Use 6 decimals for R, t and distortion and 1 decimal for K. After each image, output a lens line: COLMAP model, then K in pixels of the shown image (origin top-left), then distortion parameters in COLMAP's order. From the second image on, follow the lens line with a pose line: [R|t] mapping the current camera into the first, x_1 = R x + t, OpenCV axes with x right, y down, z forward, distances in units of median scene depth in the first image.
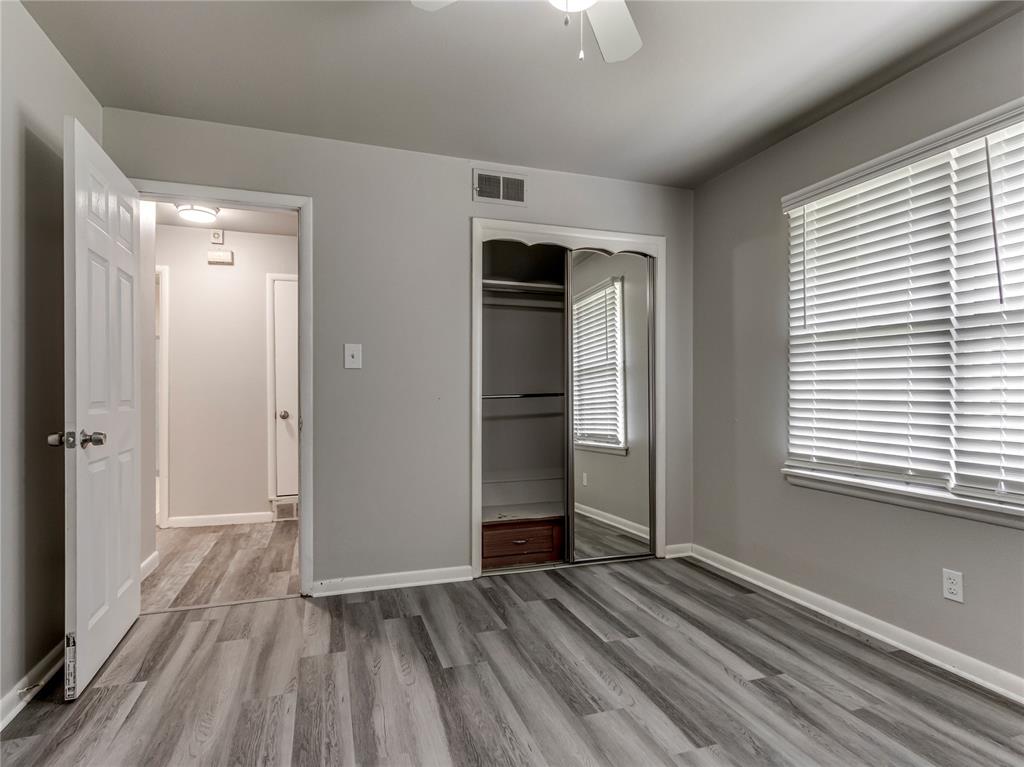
lens RADIAL K [[544.1, 0, 507.7], [0, 544.1, 388.2], [0, 0, 1]] dist [0.010430, -0.004436]
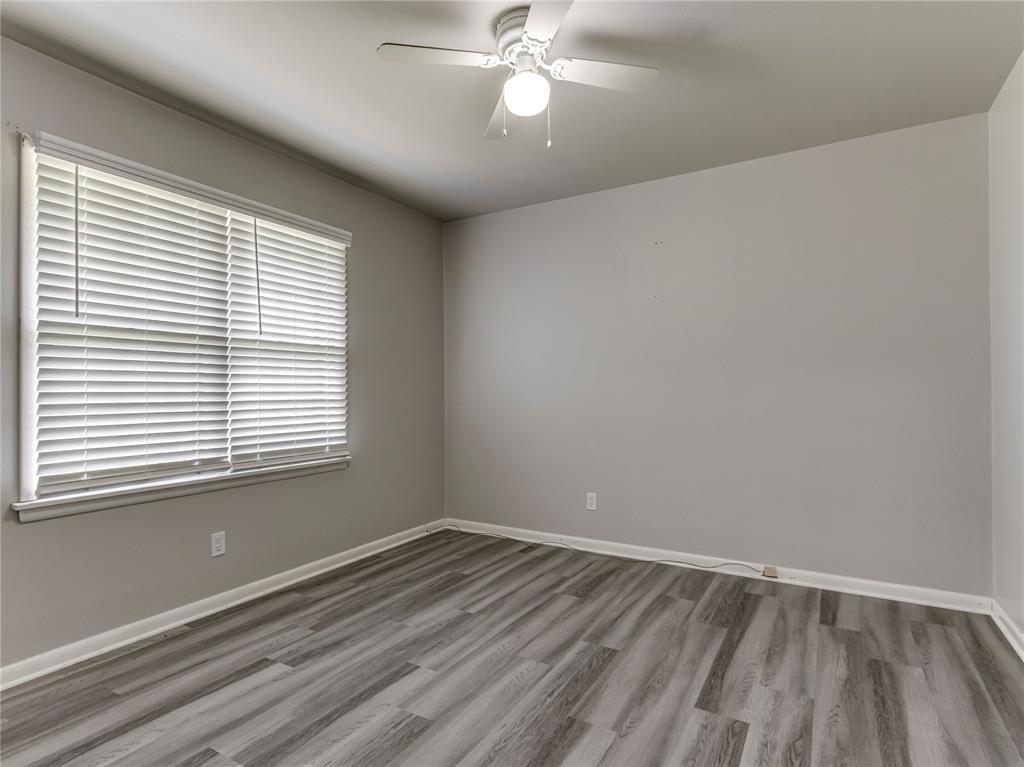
lens RADIAL K [[544.1, 0, 508.5], [0, 544.1, 385.4], [0, 0, 1]] dist [0.010430, -0.004436]
pose [[-0.652080, 0.011054, 0.758069, -0.626705], [0.001391, 0.999909, -0.013384, 0.005121], [-0.758149, -0.007673, -0.652036, 1.357797]]
